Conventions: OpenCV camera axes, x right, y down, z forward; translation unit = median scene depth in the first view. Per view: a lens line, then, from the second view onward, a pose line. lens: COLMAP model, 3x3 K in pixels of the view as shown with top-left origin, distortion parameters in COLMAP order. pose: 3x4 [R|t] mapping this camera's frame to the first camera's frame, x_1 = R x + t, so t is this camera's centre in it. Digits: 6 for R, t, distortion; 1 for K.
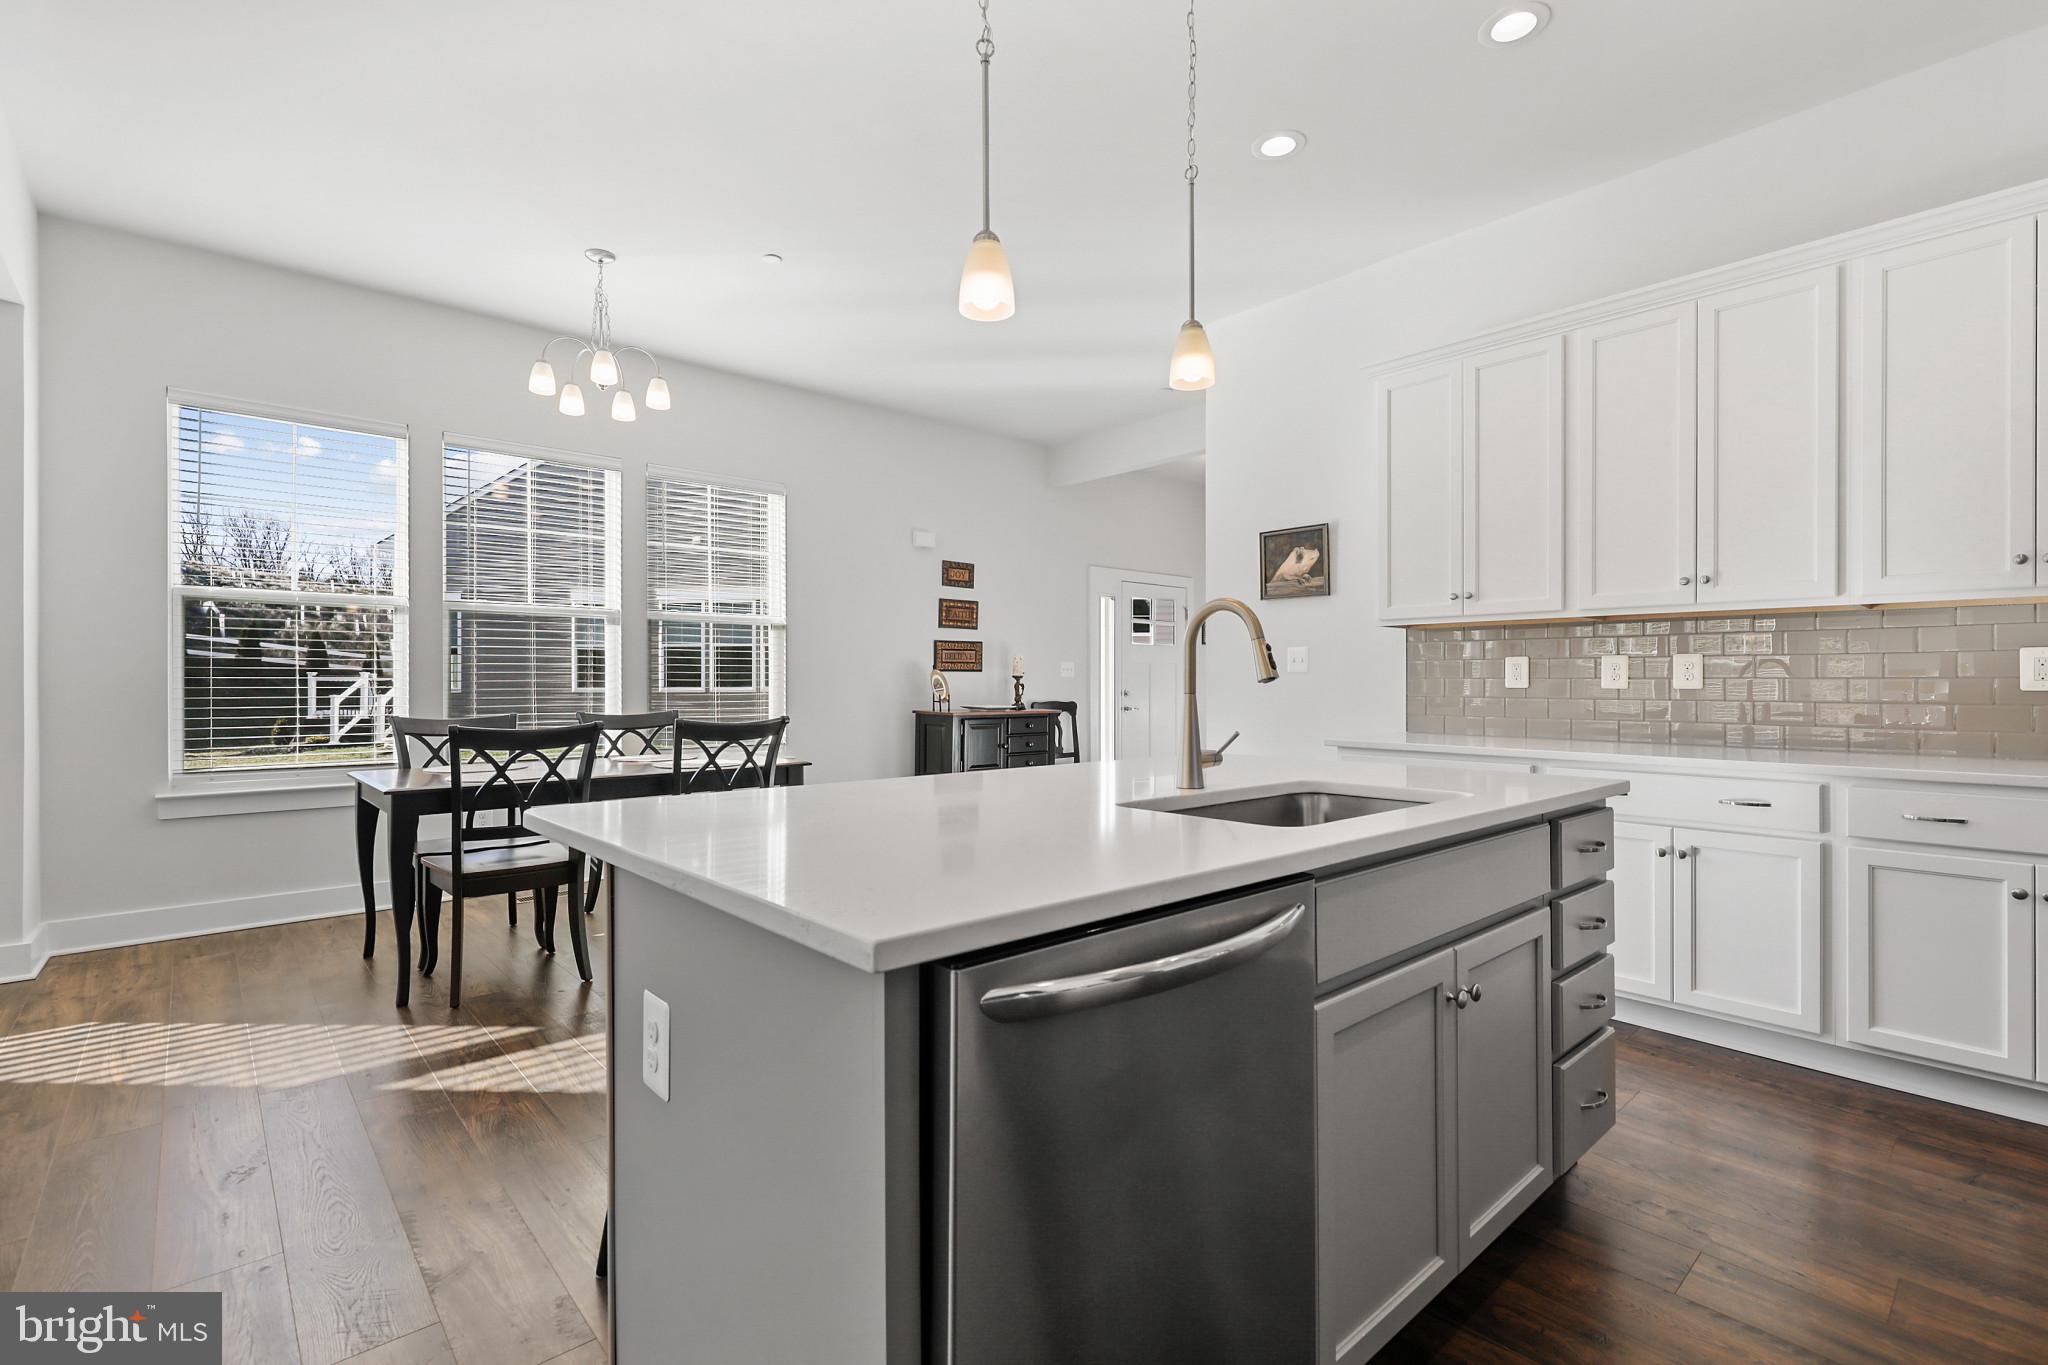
lens RADIAL K [[925.1, 0, 1032.6], [0, 925.1, 680.2], [0, 0, 1]] dist [0.005742, -0.003015]
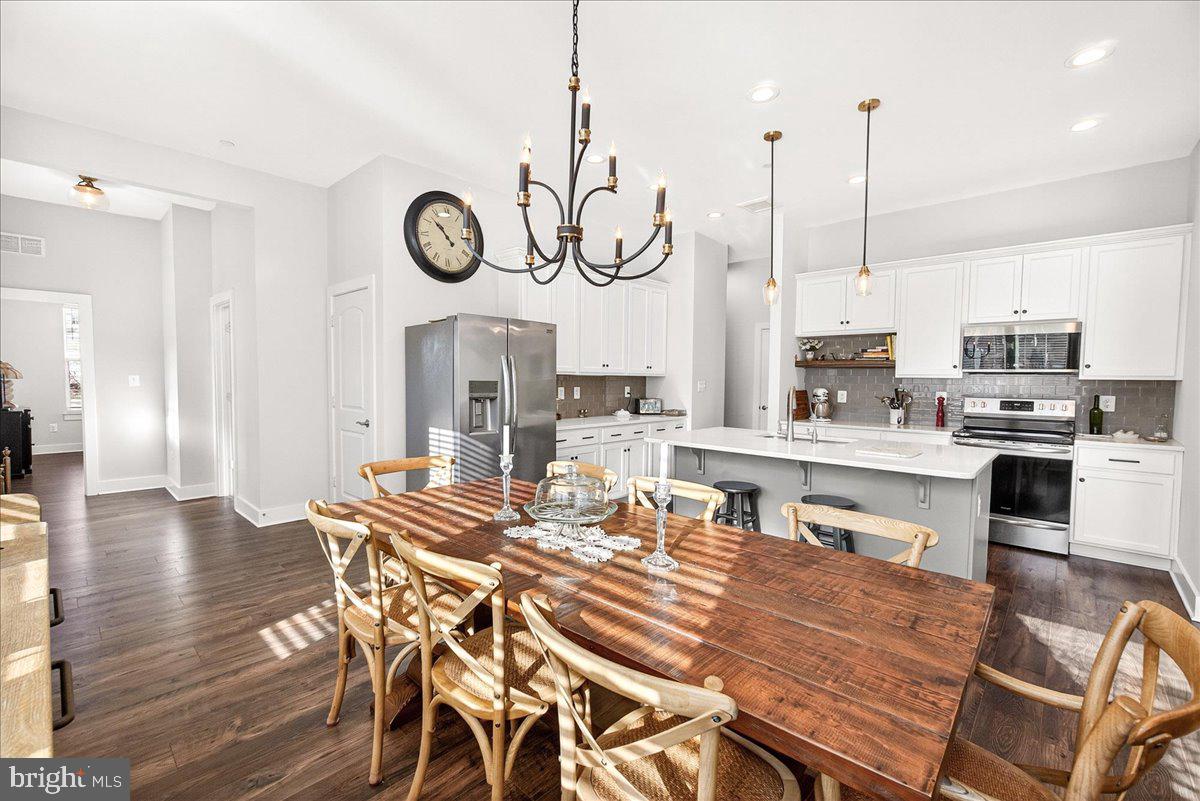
lens RADIAL K [[511.0, 0, 588.2], [0, 511.0, 401.4], [0, 0, 1]] dist [-0.005015, 0.000680]
pose [[-0.070514, -0.045226, 0.996485, -0.782813], [-0.015199, 0.998904, 0.044261, -0.046534], [-0.997395, -0.012025, -0.071124, 0.894031]]
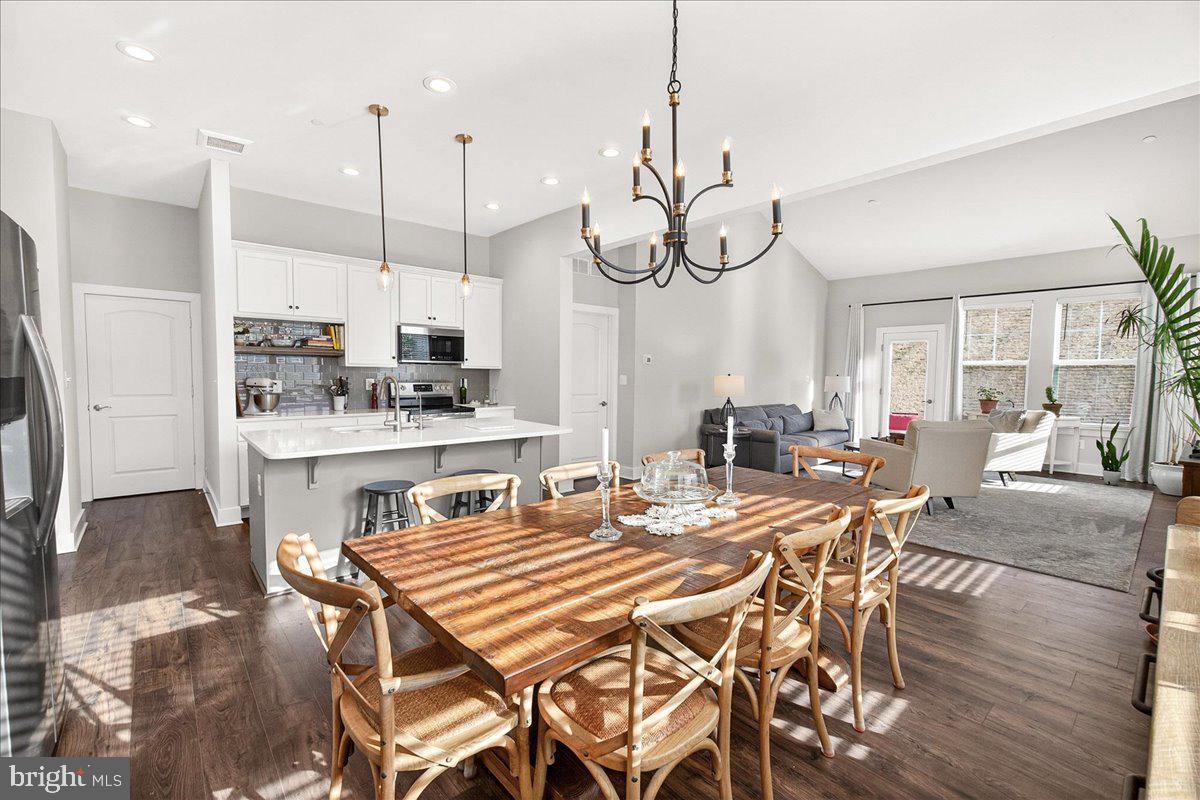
lens RADIAL K [[511.0, 0, 595.9], [0, 511.0, 401.8], [0, 0, 1]] dist [-0.005015, 0.000680]
pose [[-0.999543, -0.010700, 0.028286, -0.291136], [-0.009215, 0.998598, 0.052124, -0.044037], [-0.028804, 0.051839, -0.998240, 1.354261]]
